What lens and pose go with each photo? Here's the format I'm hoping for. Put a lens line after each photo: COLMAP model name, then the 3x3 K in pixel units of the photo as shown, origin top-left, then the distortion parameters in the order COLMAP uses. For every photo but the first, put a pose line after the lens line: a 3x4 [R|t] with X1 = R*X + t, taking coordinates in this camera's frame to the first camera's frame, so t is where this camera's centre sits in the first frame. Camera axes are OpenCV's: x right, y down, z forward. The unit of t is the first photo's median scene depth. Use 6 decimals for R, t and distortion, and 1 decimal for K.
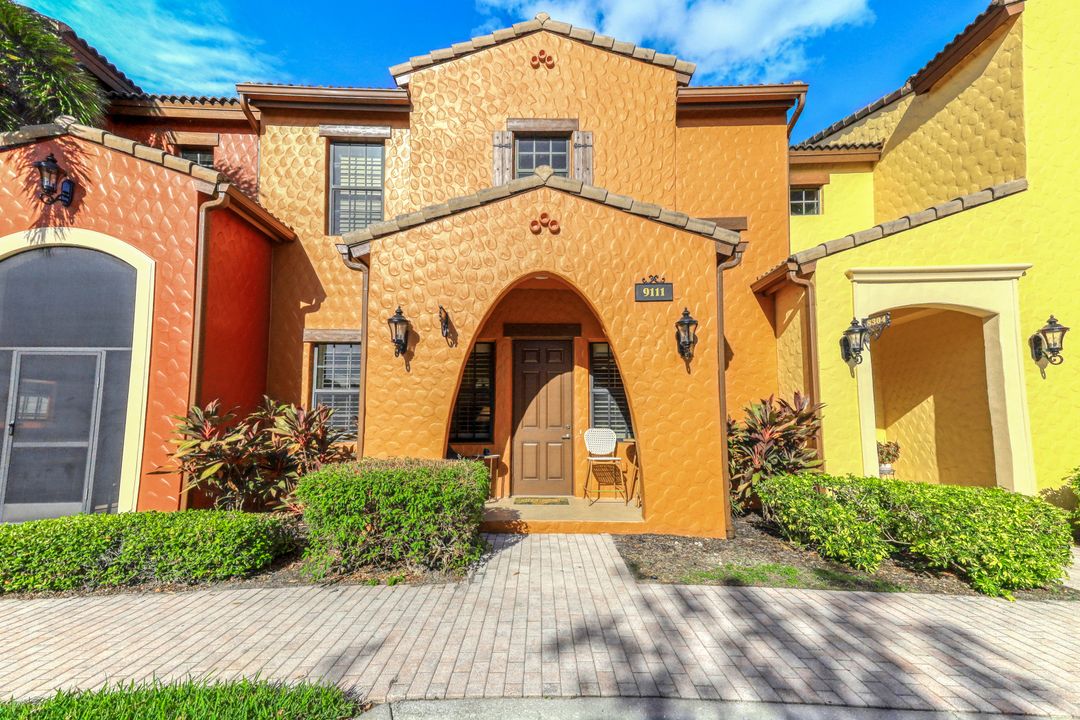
lens RADIAL K [[428.2, 0, 537.1], [0, 428.2, 369.3], [0, 0, 1]] dist [0.062338, -0.000559]
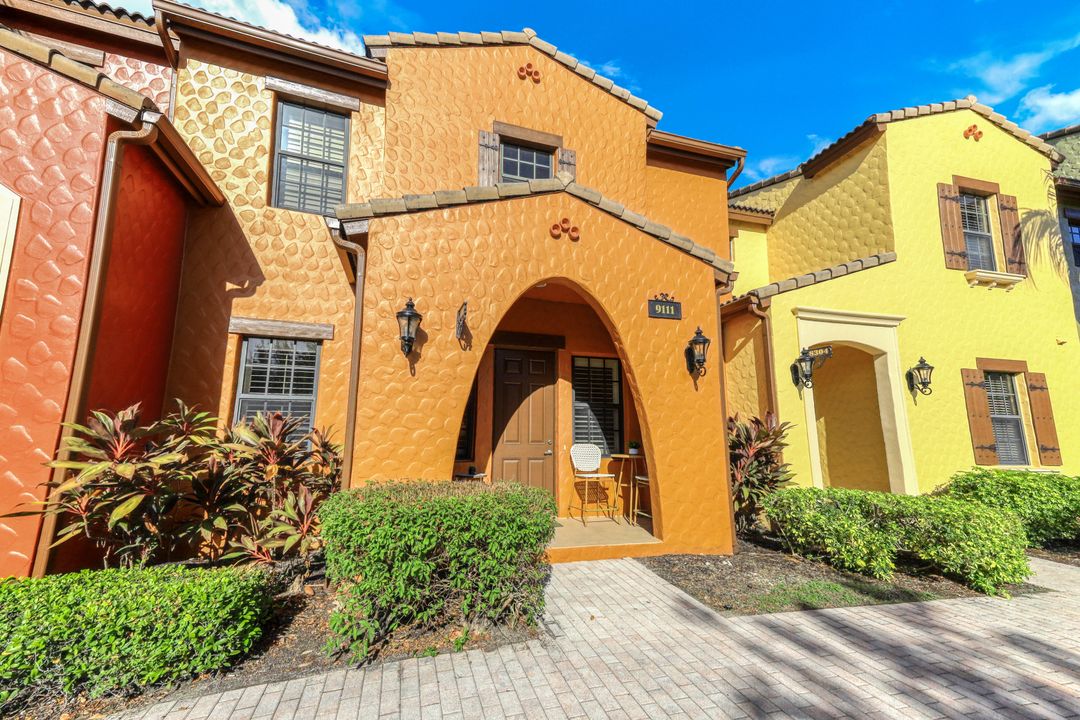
lens RADIAL K [[413.6, 0, 540.0], [0, 413.6, 360.0], [0, 0, 1]] dist [0.077316, -0.008897]
pose [[0.958694, 0.057803, 0.278504, -0.228103], [-0.040550, 0.996907, -0.067318, 0.015493], [-0.281534, 0.053244, 0.958073, 0.113649]]
